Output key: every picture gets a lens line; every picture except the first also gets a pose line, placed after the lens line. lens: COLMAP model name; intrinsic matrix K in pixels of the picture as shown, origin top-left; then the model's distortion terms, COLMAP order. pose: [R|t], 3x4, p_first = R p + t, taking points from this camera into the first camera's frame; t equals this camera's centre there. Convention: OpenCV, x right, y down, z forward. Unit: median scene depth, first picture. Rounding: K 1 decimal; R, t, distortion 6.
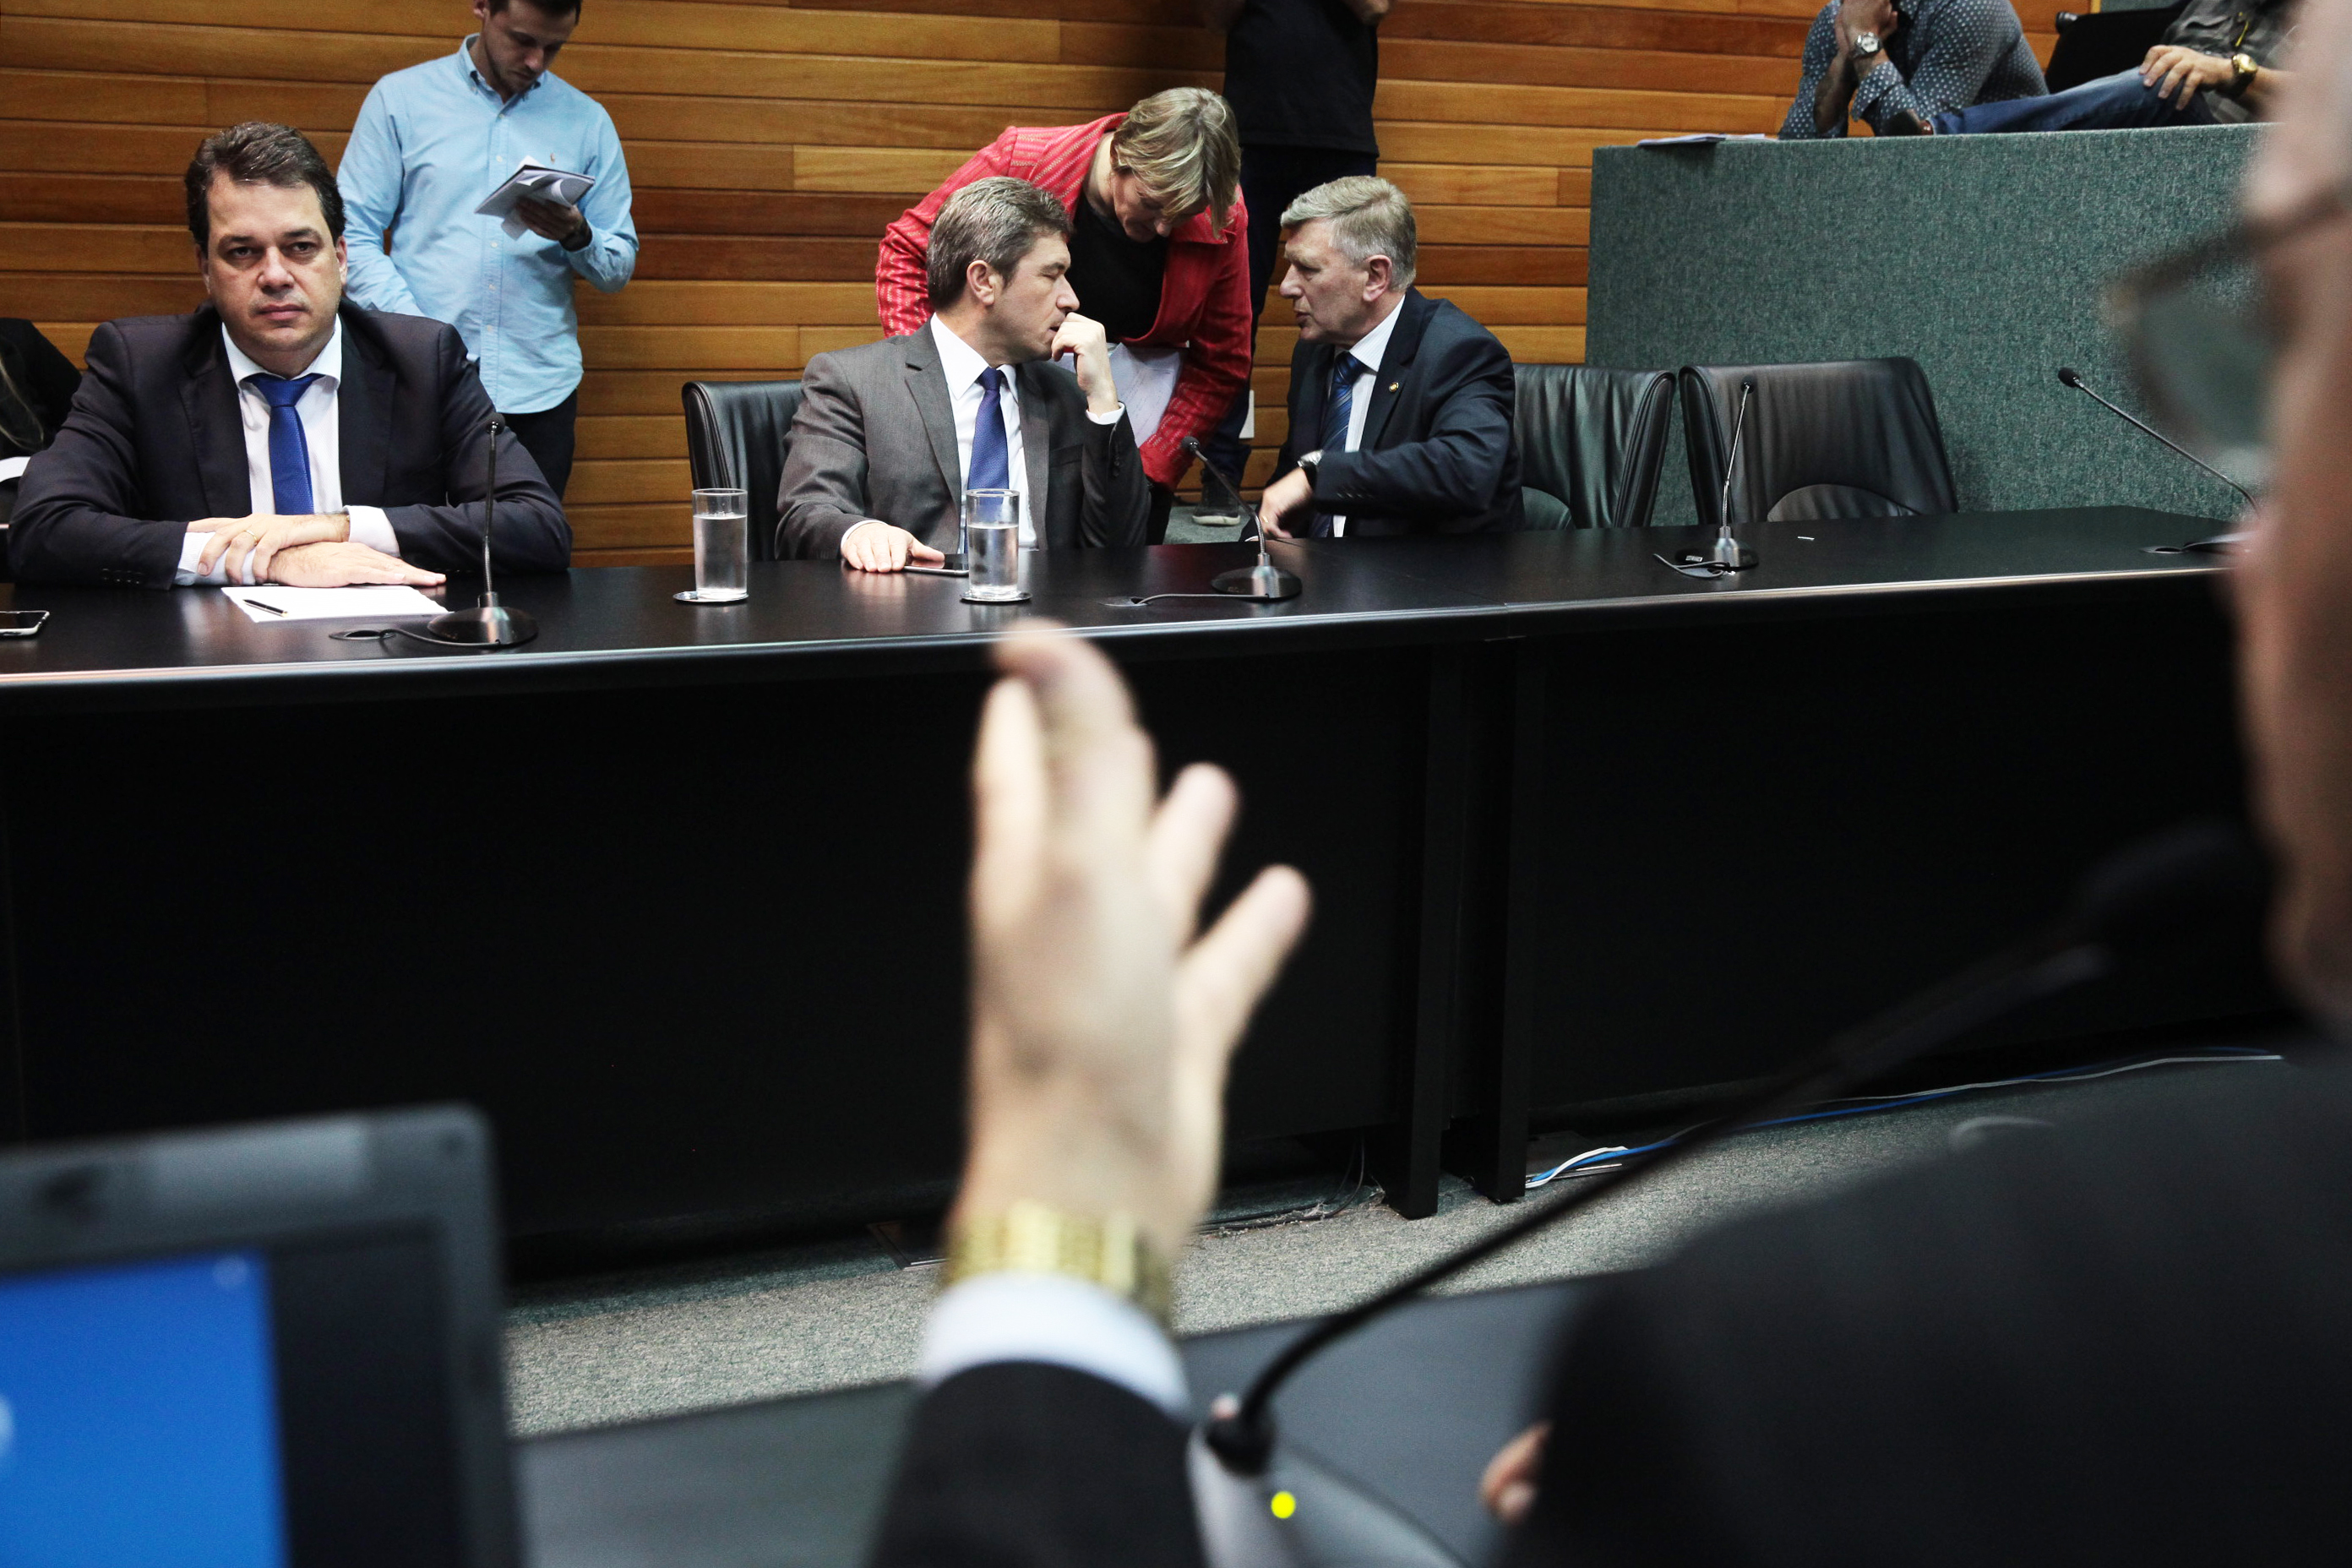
lens RADIAL K [[2706.5, 0, 1236.9], [0, 2706.5, 730.4], [0, 0, 1]] dist [0.047138, 0.000000]
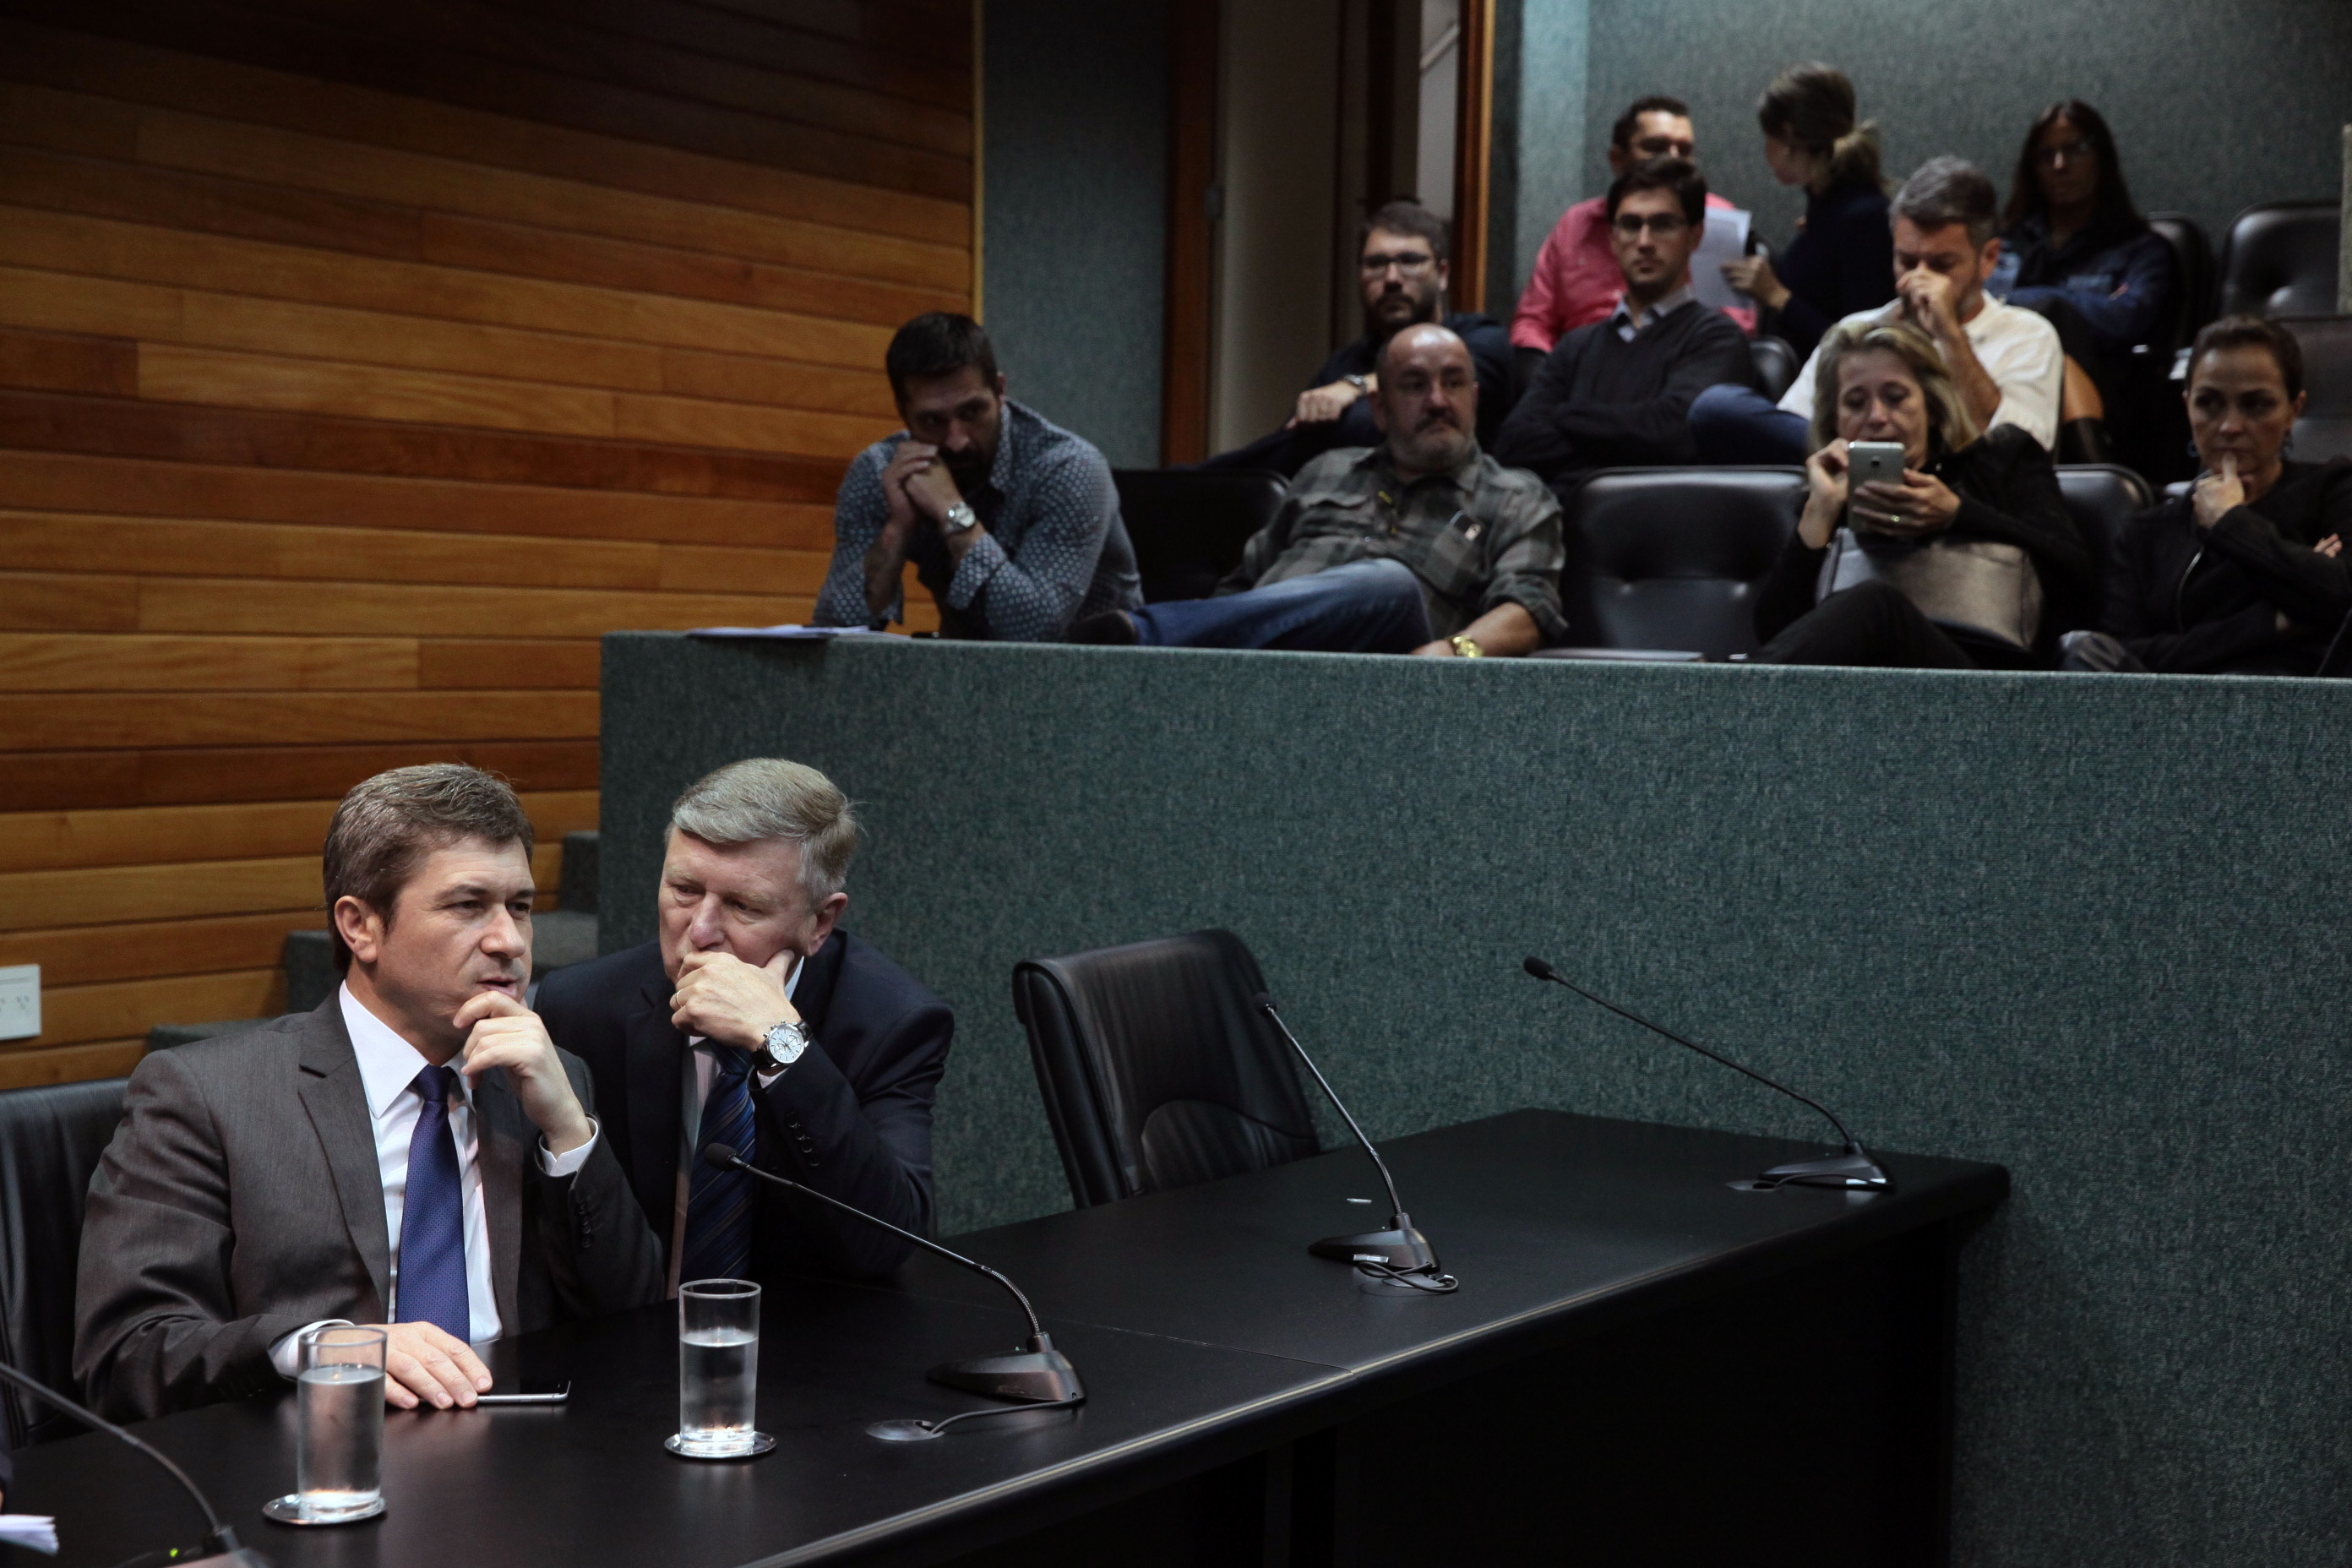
lens RADIAL K [[3525.0, 0, 1196.5], [0, 3525.0, 771.6], [0, 0, 1]] dist [0.122304, 0.000000]
pose [[0.847982, -0.021278, 0.529597, -0.302304], [0.090478, 0.990339, -0.105081, -0.075120], [-0.522245, 0.137024, 0.841715, 0.130446]]
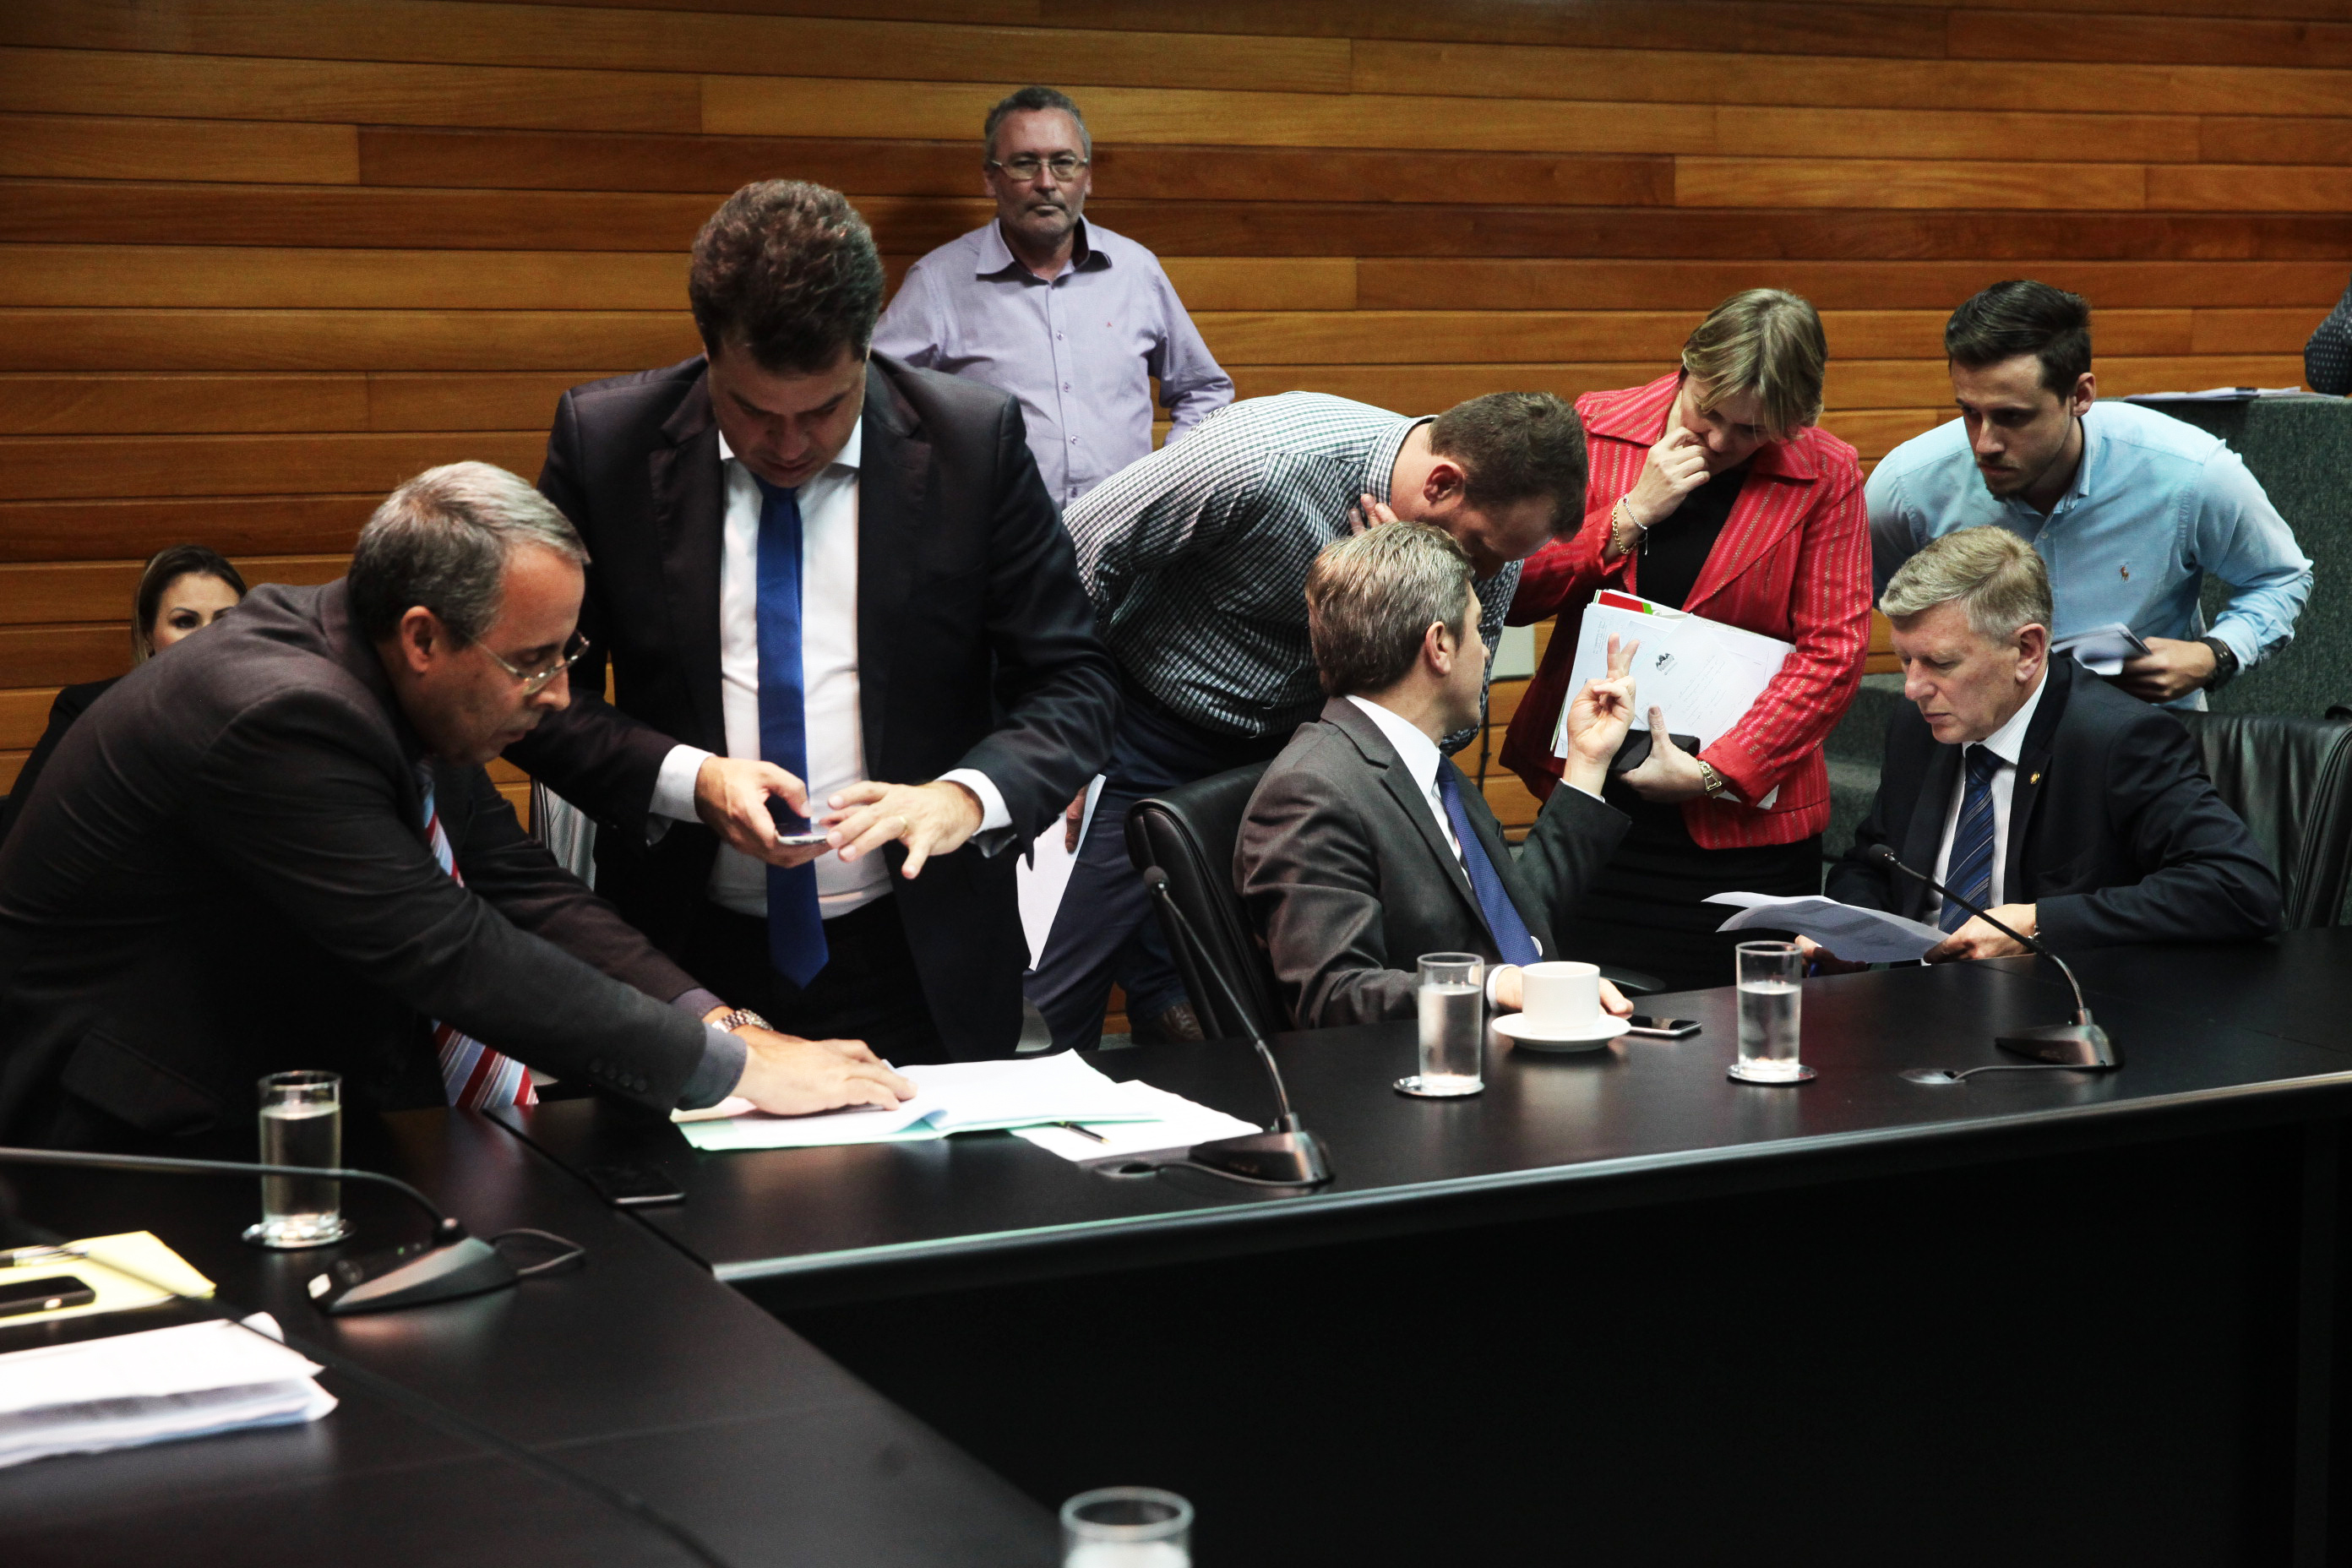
lens RADIAL K [[3525.0, 0, 1144.9], [0, 3525.0, 798.1], [0, 0, 1]] dist [0.122304, 0.000000]
pose [[0.999376, -0.027148, 0.022588, -0.202801], [0.028551, 0.997522, -0.064297, -0.046638], [-0.020787, 0.064902, 0.997675, -0.044682]]
